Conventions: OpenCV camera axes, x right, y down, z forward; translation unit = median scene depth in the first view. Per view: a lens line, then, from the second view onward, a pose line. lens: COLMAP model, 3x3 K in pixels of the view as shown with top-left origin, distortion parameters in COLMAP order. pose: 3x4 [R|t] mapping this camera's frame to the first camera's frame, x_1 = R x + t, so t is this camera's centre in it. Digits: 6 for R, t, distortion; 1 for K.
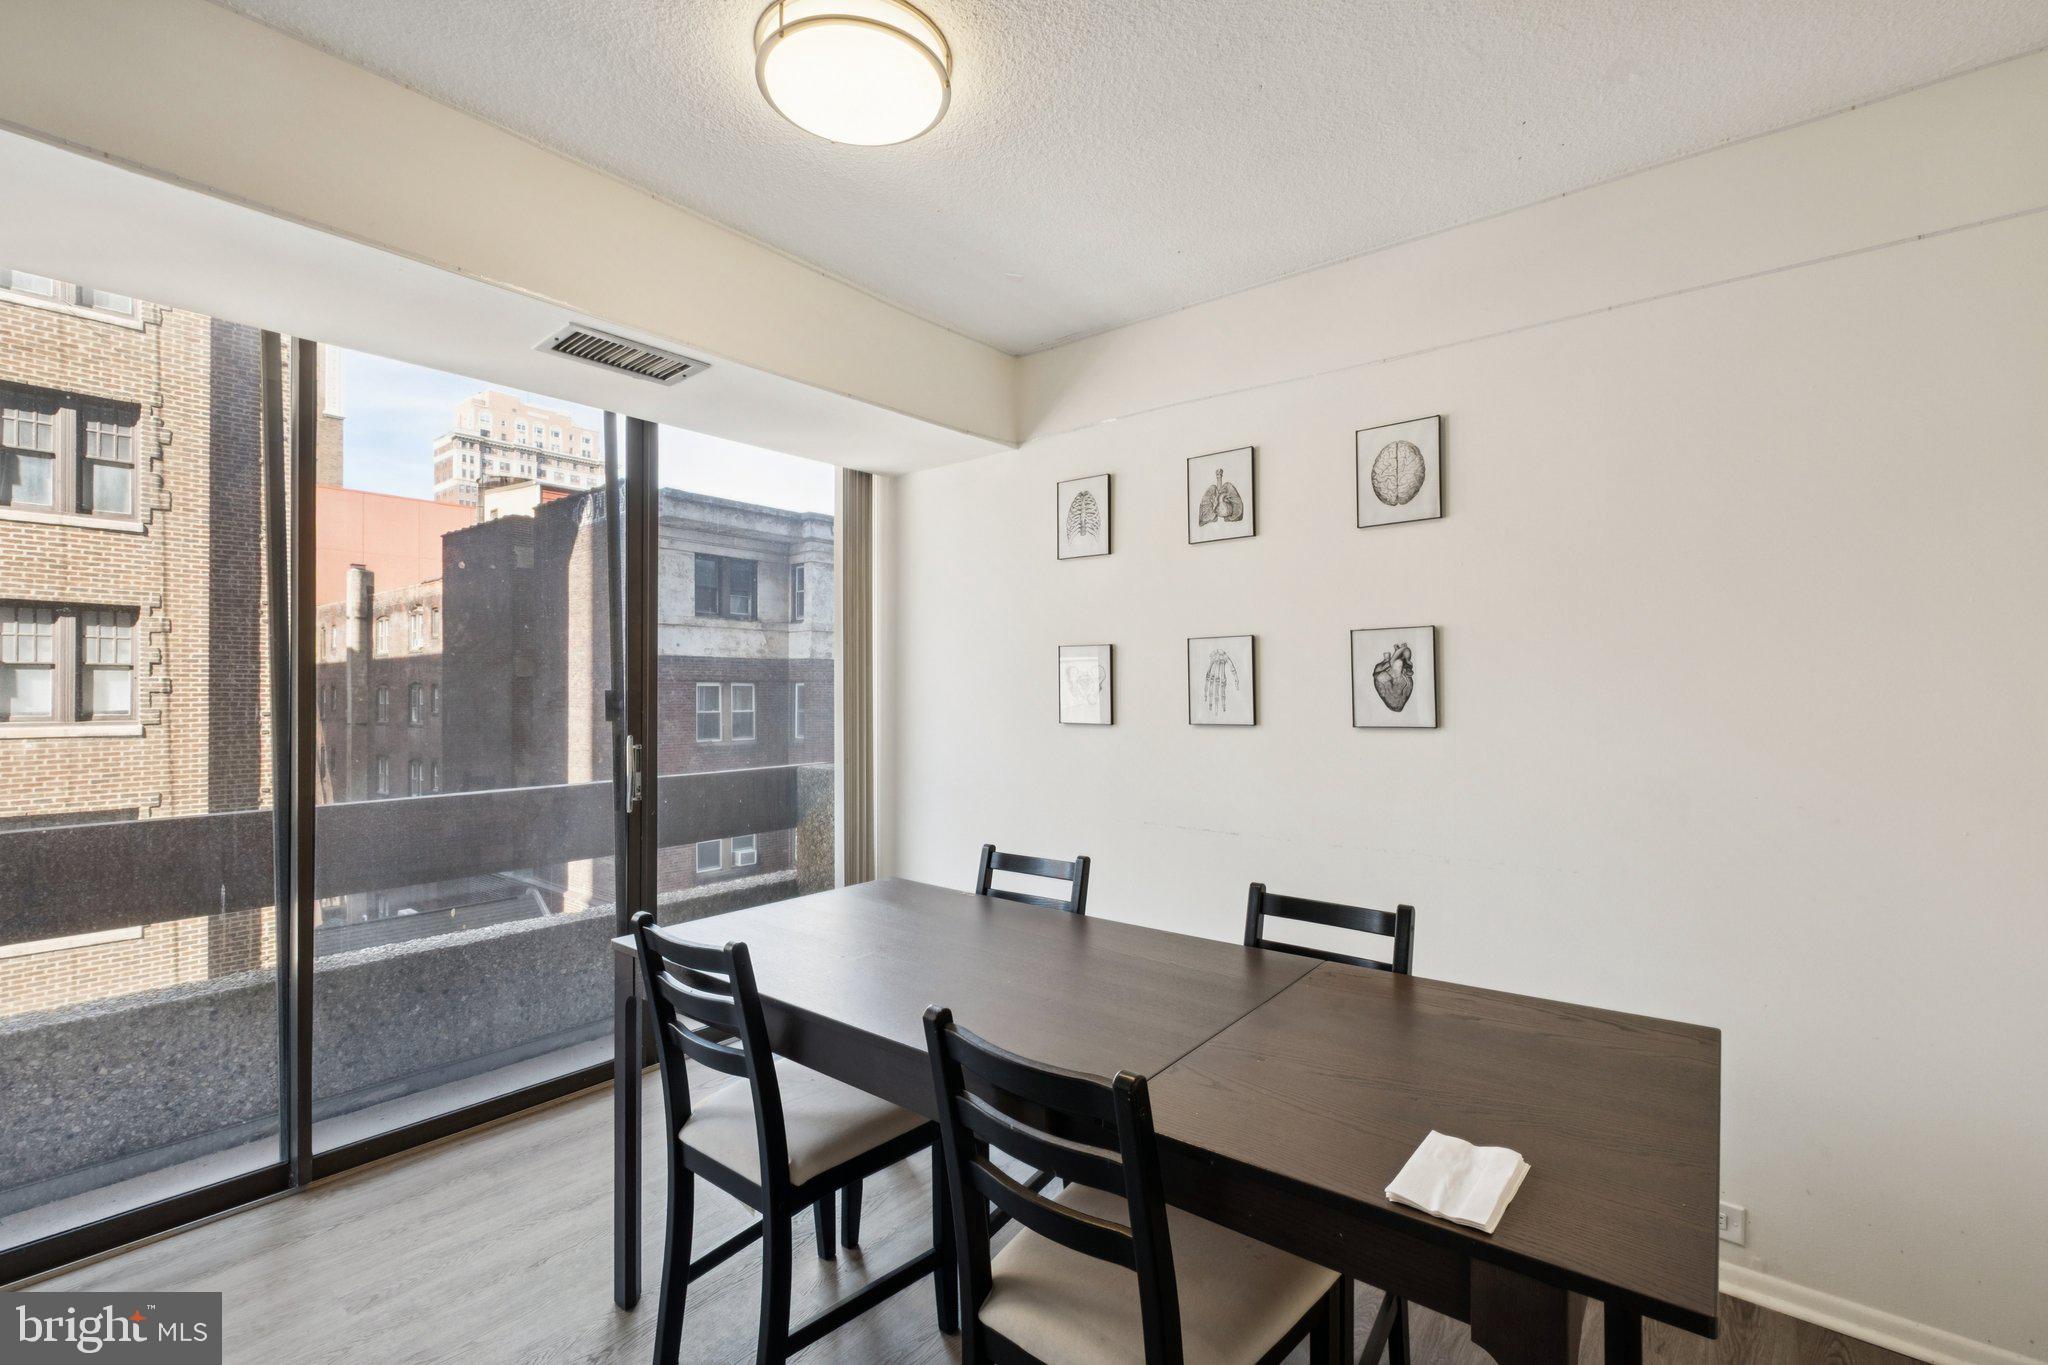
lens RADIAL K [[914.3, 0, 1021.6], [0, 914.3, 685.5], [0, 0, 1]] dist [0.000318, 0.000246]
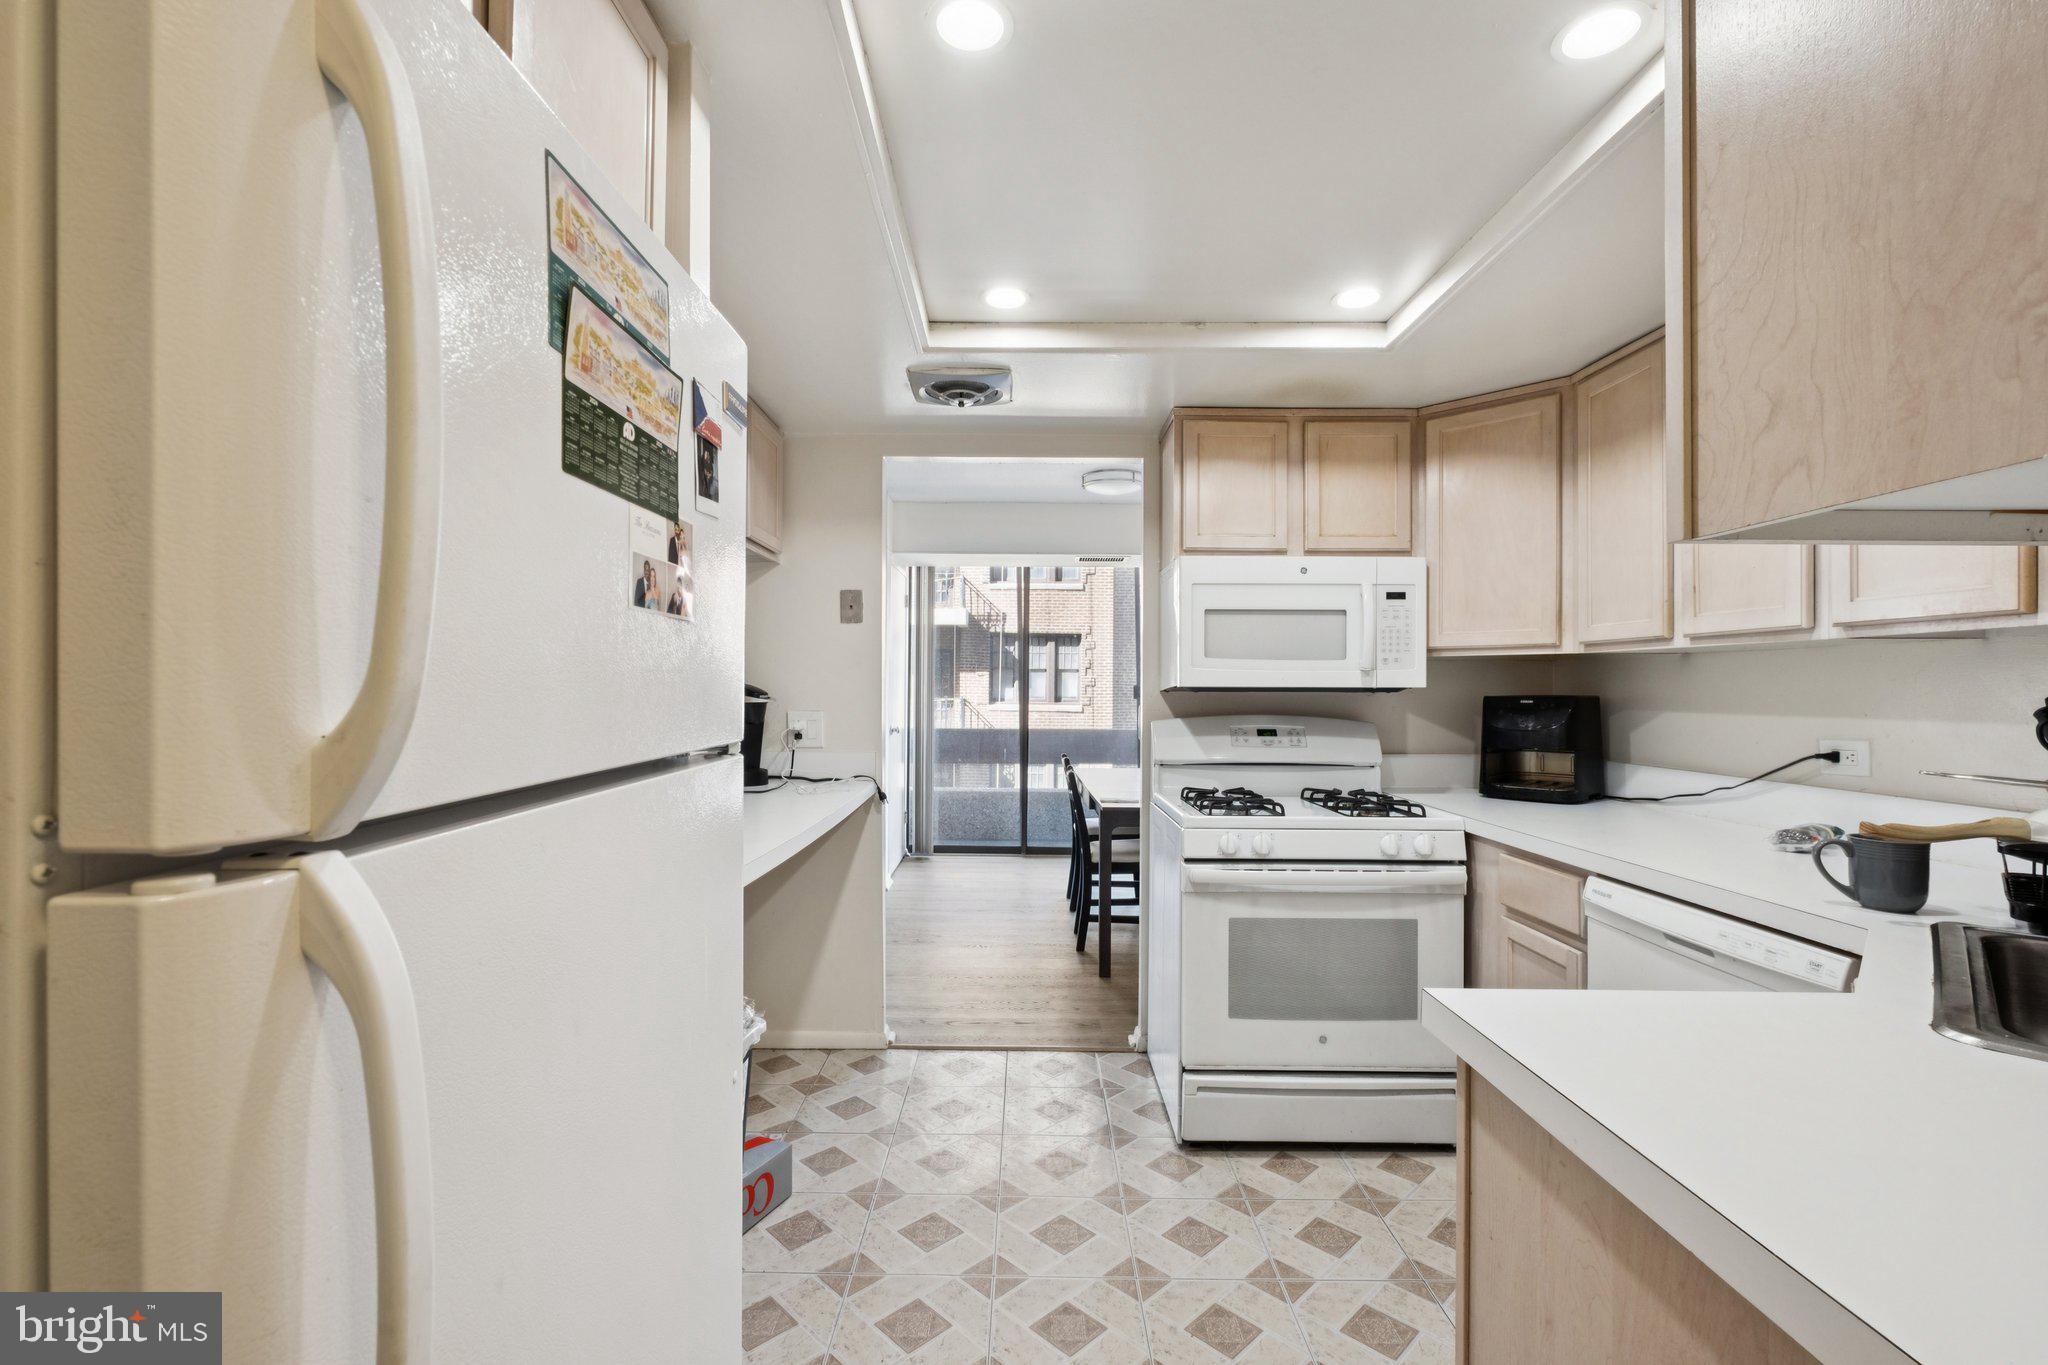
lens RADIAL K [[914.3, 0, 1019.8], [0, 914.3, 680.7], [0, 0, 1]] dist [0.000318, 0.000246]
pose [[0.643097, 0.003415, -0.765777, 0.235022], [0.004256, 0.999959, 0.008034, -0.015058], [0.765773, -0.008426, 0.643056, -0.155035]]
